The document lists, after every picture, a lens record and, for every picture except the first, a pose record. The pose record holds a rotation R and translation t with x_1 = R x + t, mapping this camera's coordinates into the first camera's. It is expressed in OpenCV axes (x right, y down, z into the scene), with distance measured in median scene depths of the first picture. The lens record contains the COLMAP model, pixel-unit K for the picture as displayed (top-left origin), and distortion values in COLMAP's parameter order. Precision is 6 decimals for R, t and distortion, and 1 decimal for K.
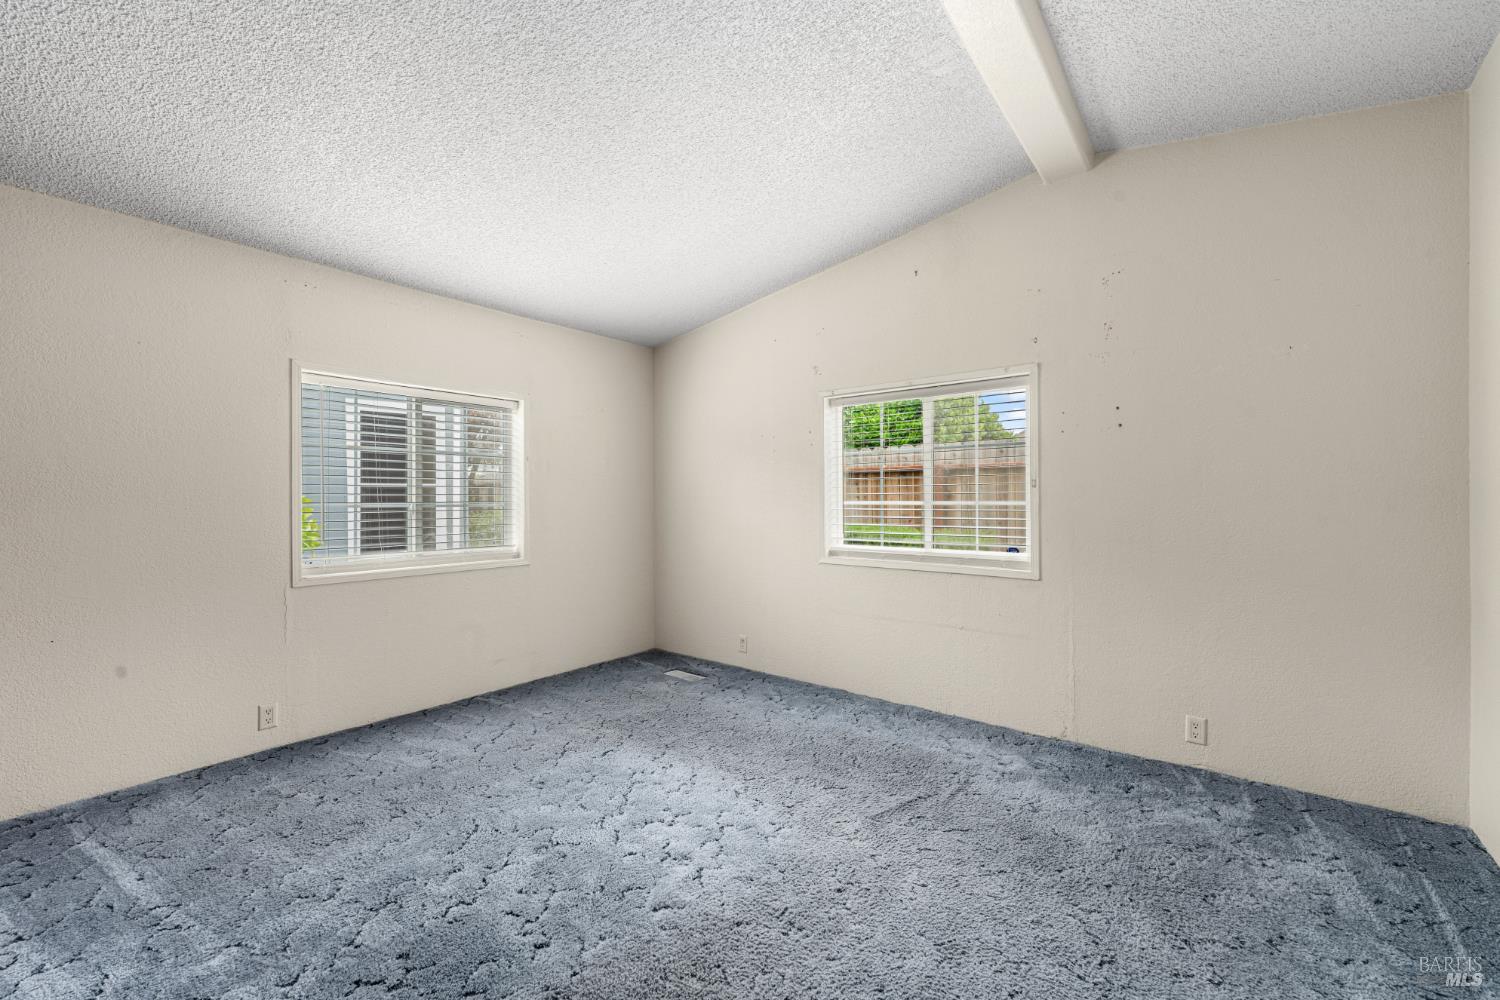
lens RADIAL K [[609.8, 0, 733.5], [0, 609.8, 495.0], [0, 0, 1]] dist [0.001711, -0.000320]
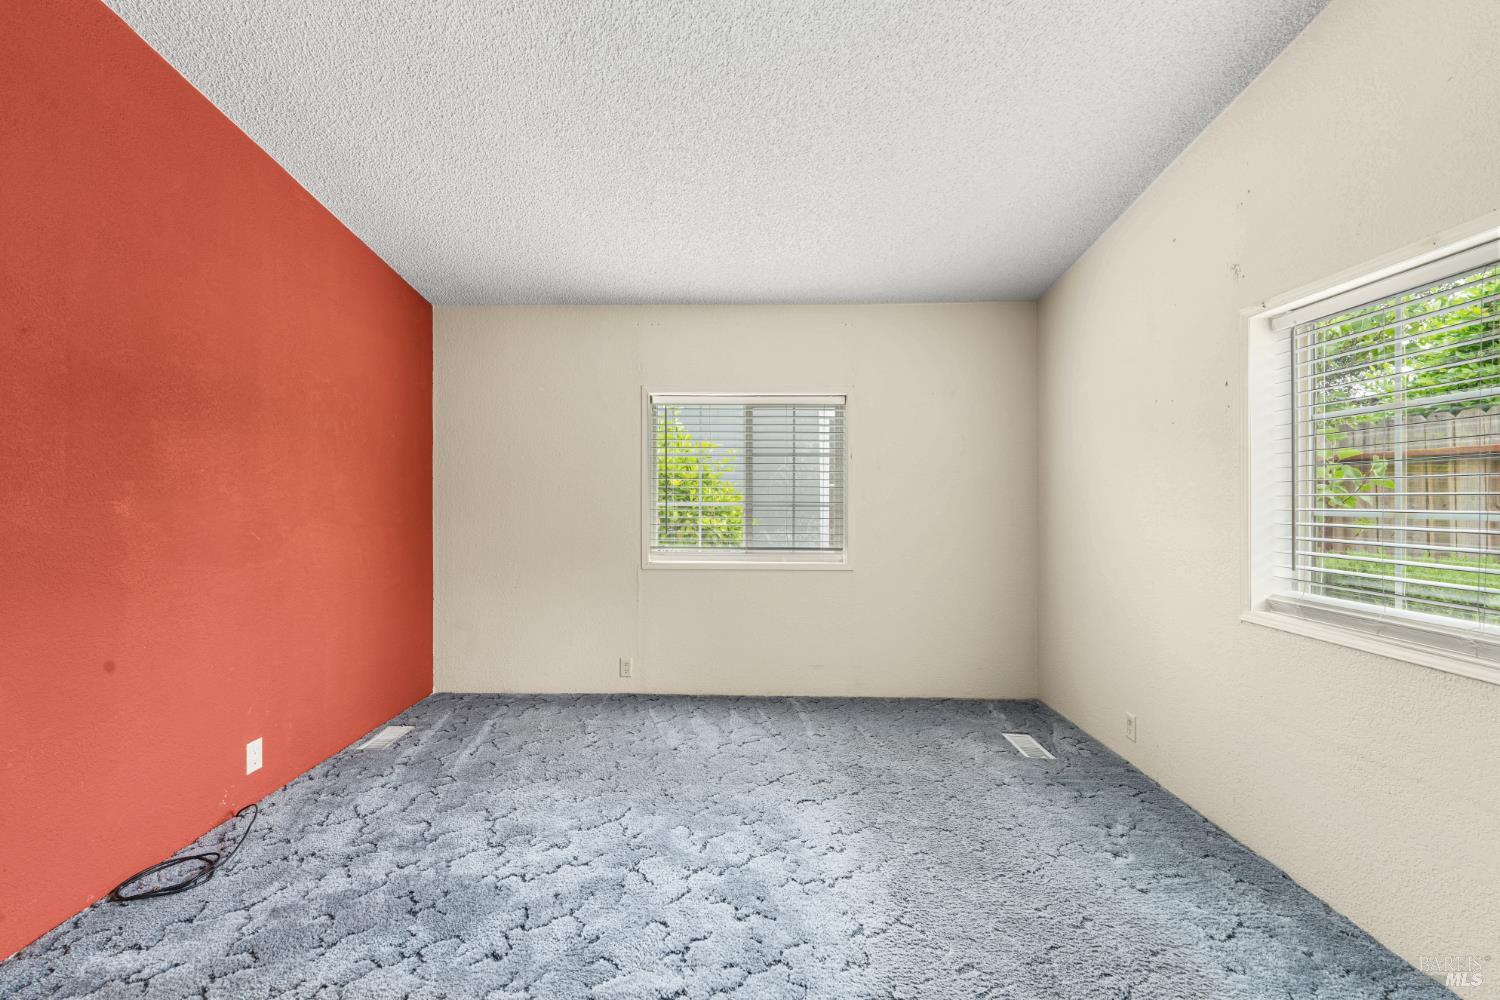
lens RADIAL K [[609.8, 0, 747.4], [0, 609.8, 499.3], [0, 0, 1]] dist [0.001711, -0.000320]
pose [[0.615069, 0.006367, -0.788447, 0.369482], [-0.002289, 0.999978, 0.006290, 0.000457], [0.788470, -0.002064, 0.615070, 0.381921]]
